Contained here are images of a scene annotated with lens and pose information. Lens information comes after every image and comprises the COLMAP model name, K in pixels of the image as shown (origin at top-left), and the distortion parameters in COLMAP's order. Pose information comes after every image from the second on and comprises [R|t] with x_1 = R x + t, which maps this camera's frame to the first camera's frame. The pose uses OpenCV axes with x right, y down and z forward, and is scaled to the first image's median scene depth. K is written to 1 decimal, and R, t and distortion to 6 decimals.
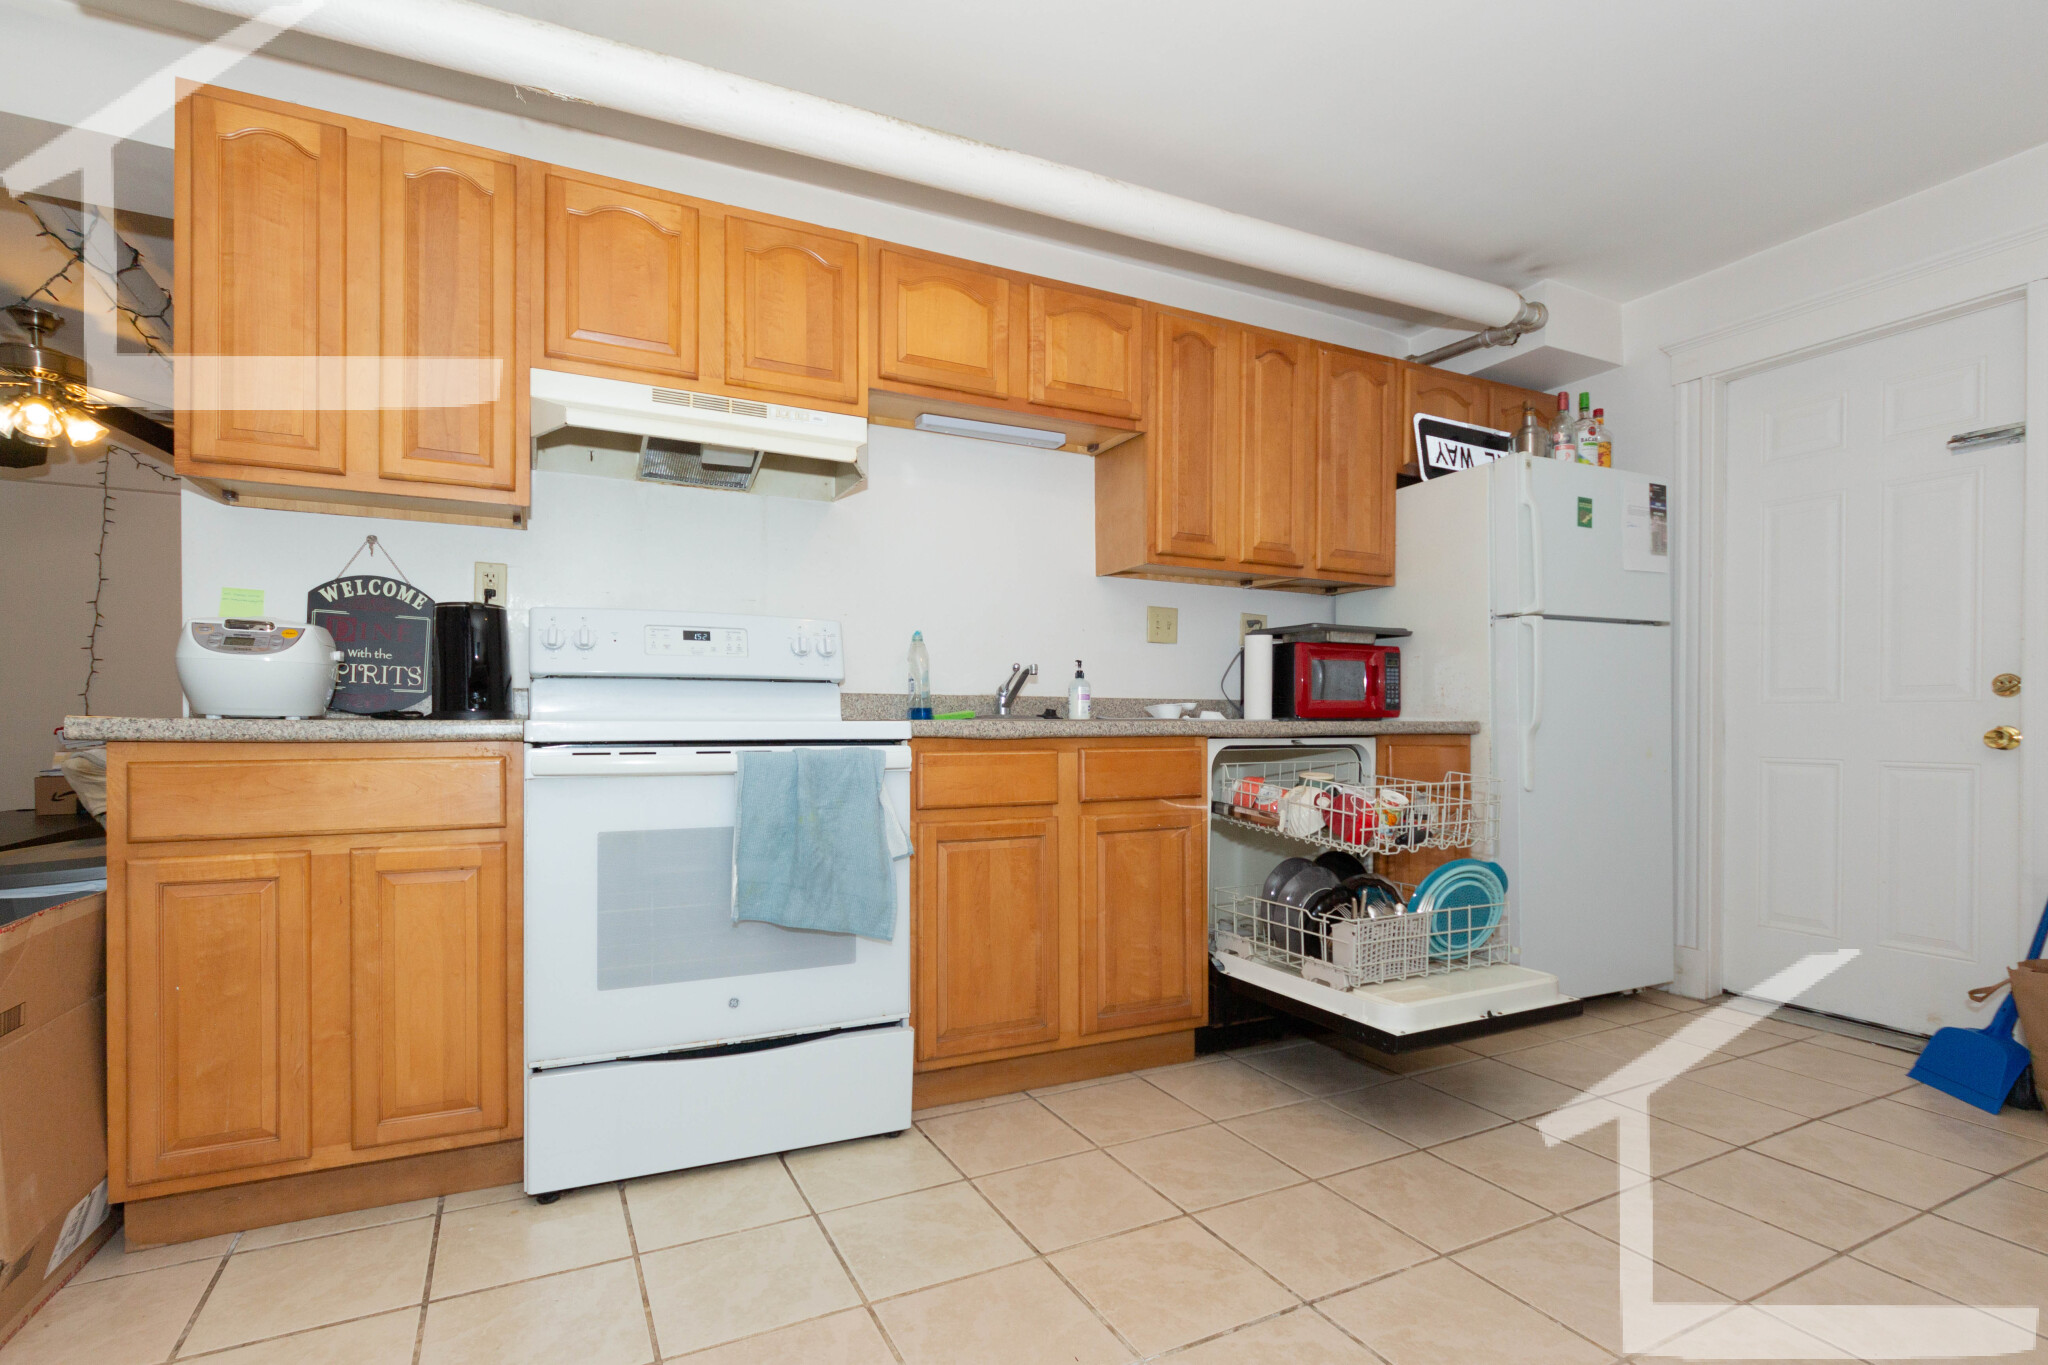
lens RADIAL K [[968.0, 0, 999.2], [0, 968.0, 736.1], [0, 0, 1]] dist [-0.002197, -0.000183]
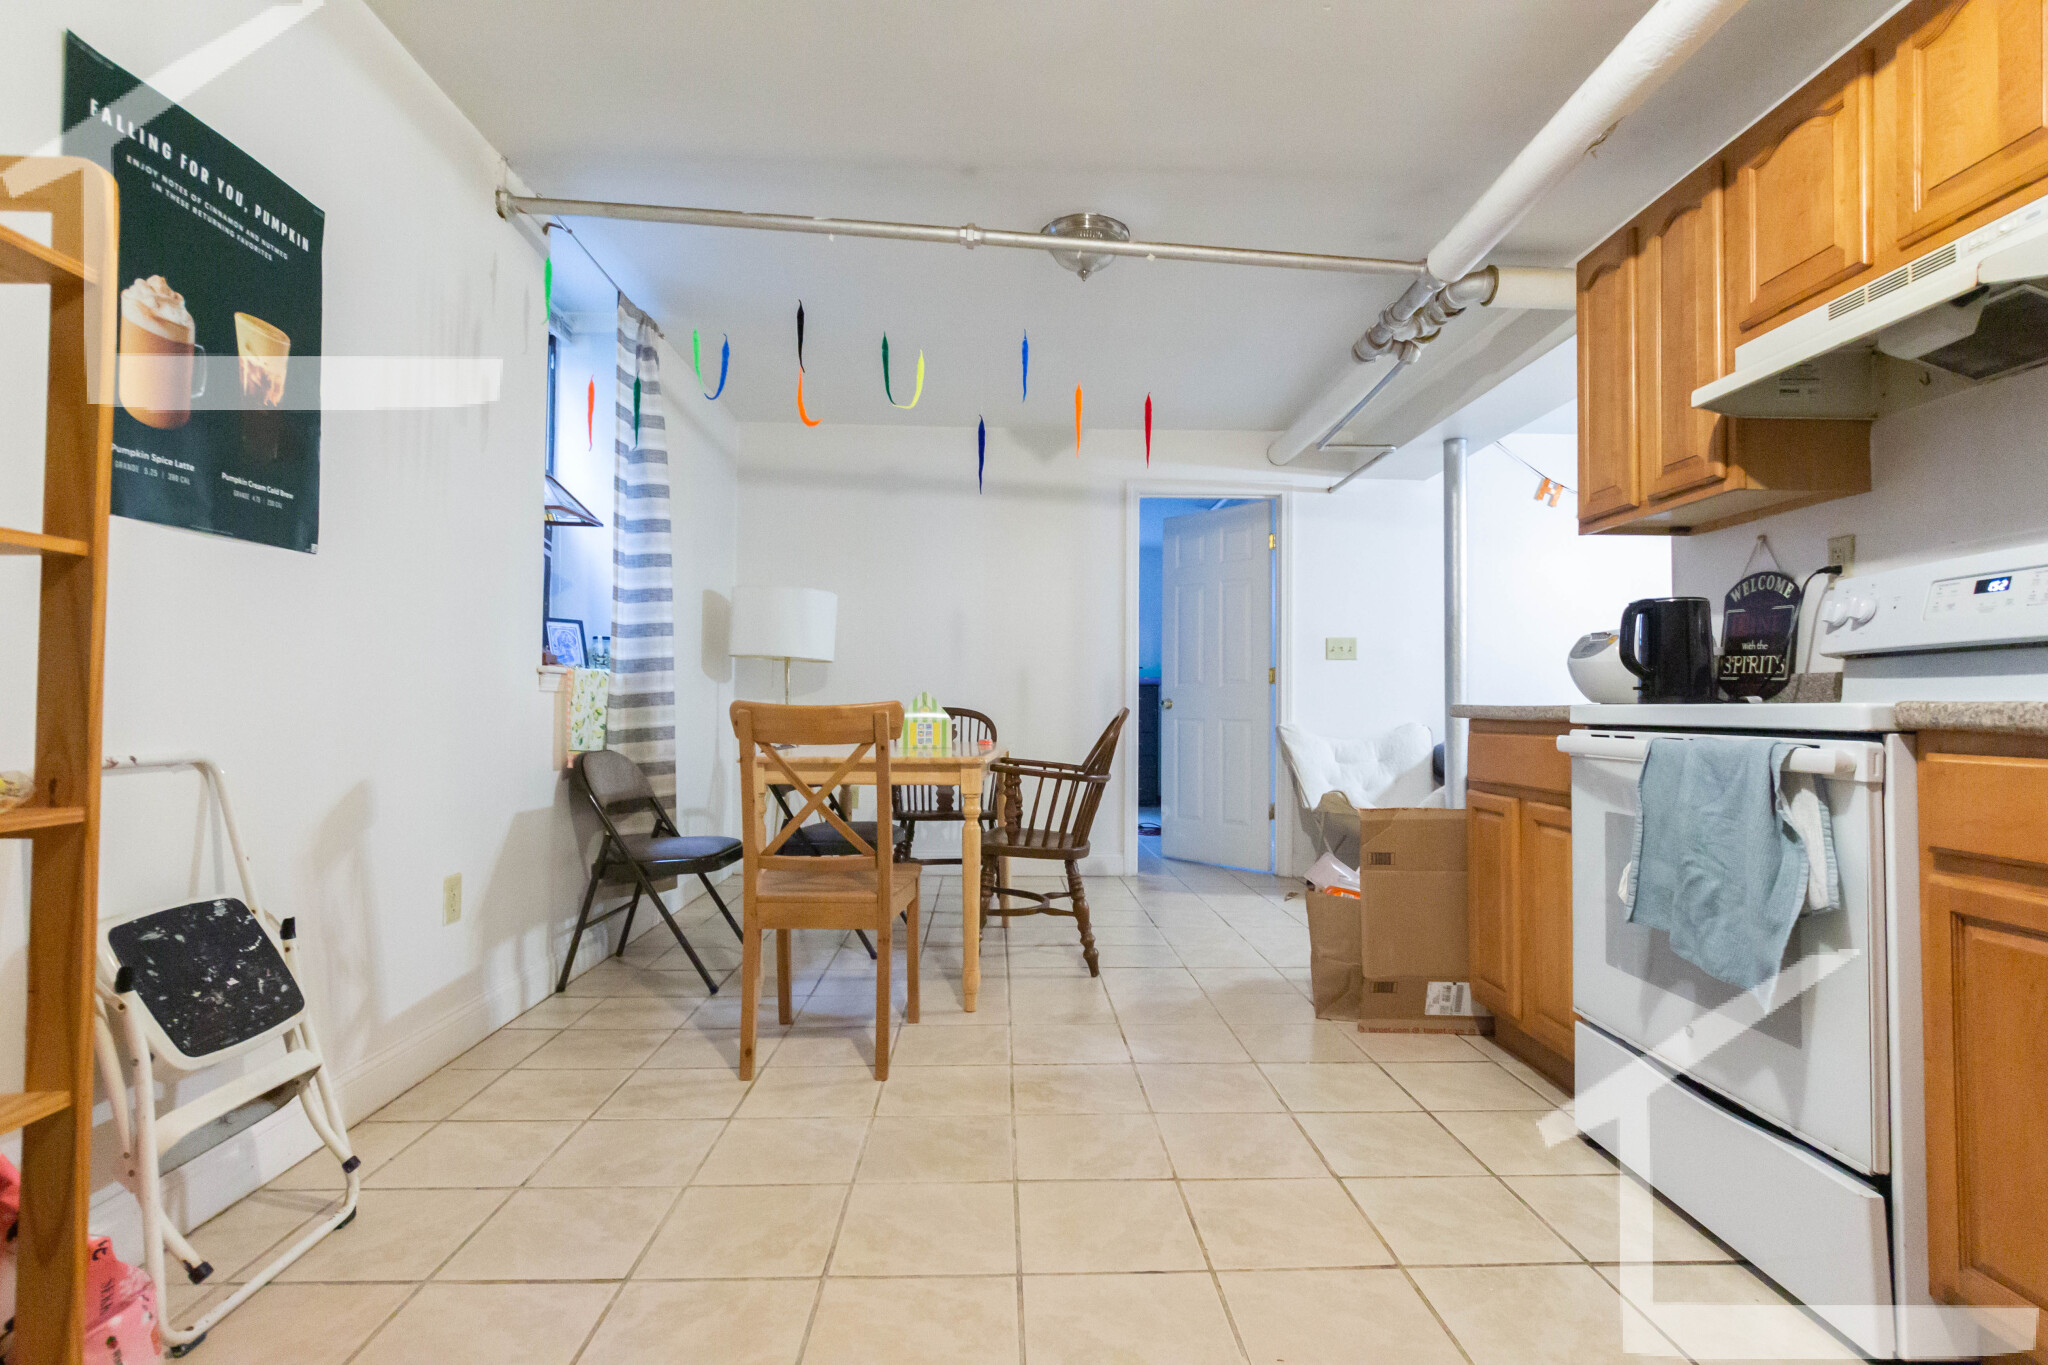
lens RADIAL K [[968.0, 0, 1024.1], [0, 968.0, 683.6], [0, 0, 1]] dist [-0.002197, -0.000183]
pose [[-0.409428, -0.028433, -0.911899, 0.656791], [-0.022998, 0.999518, -0.020839, -0.001964], [0.912053, 0.012440, -0.409884, 0.698547]]
